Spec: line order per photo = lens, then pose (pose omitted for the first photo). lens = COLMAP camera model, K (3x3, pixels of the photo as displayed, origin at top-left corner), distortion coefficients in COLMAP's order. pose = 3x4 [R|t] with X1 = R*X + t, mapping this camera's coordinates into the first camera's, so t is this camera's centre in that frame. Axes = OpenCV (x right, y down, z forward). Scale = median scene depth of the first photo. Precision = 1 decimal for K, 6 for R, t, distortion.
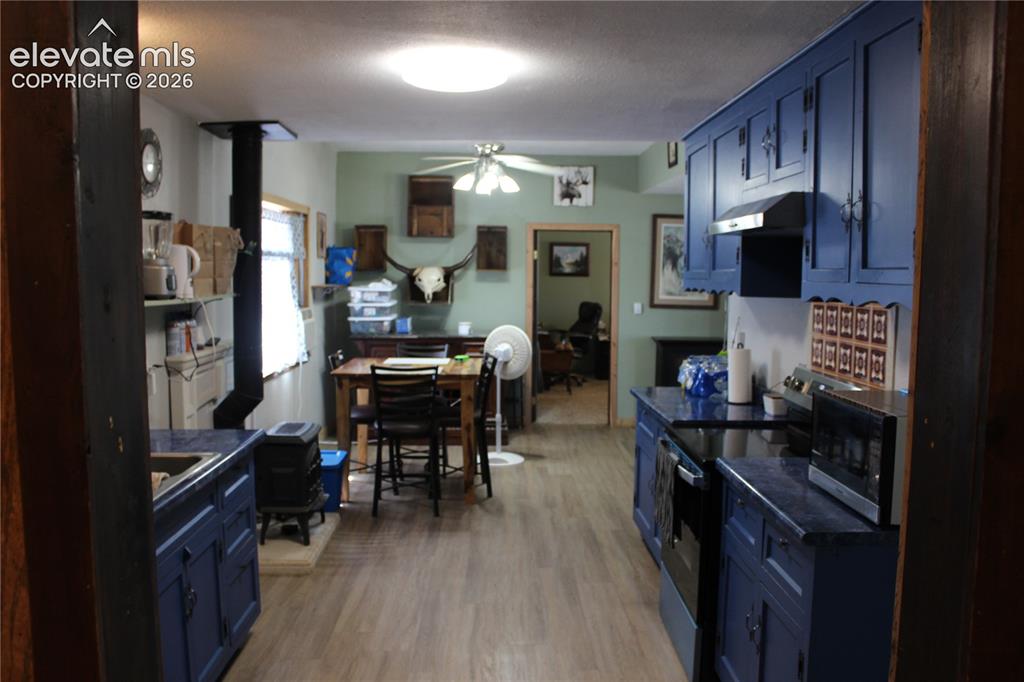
lens RADIAL K [[845.3, 0, 512.0], [0, 845.3, 341.0], [0, 0, 1]] dist [-0.180870, 0.146866]
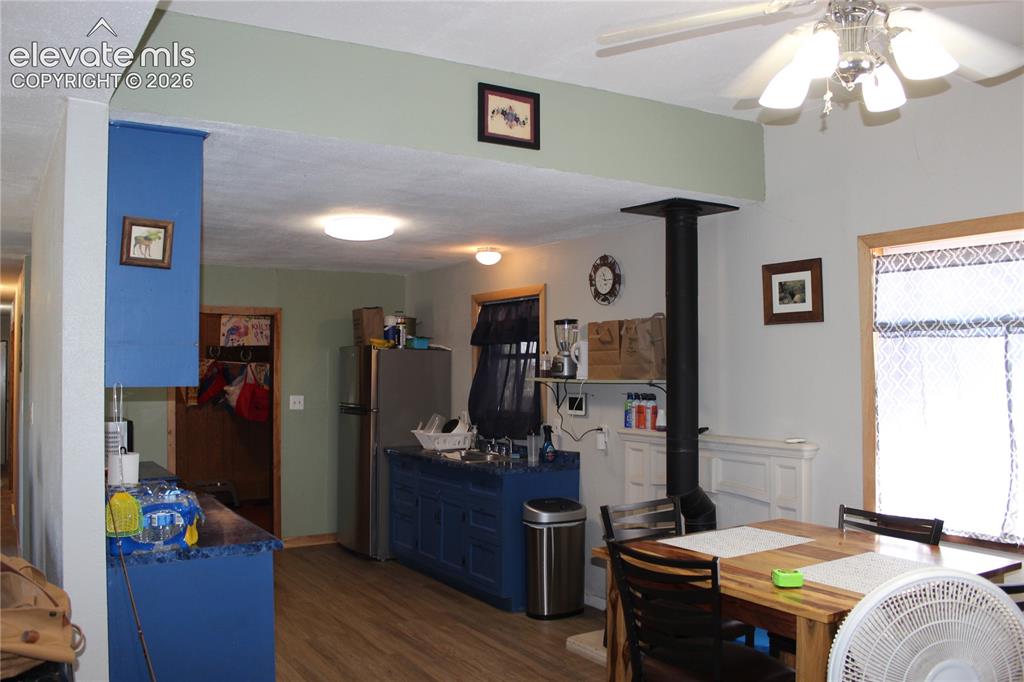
lens RADIAL K [[845.3, 0, 512.0], [0, 845.3, 341.0], [0, 0, 1]] dist [-0.180870, 0.146866]
pose [[-0.853298, -0.020936, -0.521003, 0.186551], [-0.047432, 0.998168, 0.037573, -0.071776], [0.519262, 0.056773, -0.852728, 0.940365]]
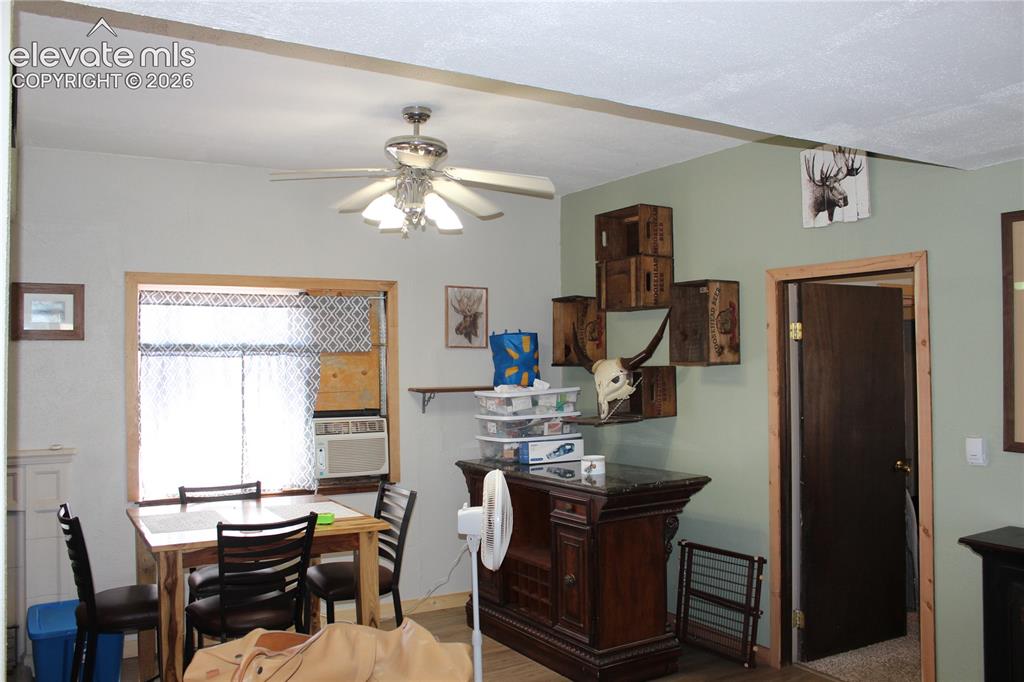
lens RADIAL K [[845.3, 0, 512.0], [0, 845.3, 341.0], [0, 0, 1]] dist [-0.180870, 0.146866]
pose [[0.498583, -0.034188, -0.866167, 0.383013], [-0.057450, 0.995722, -0.072371, -0.051370], [0.864936, 0.085844, 0.494486, 0.621105]]
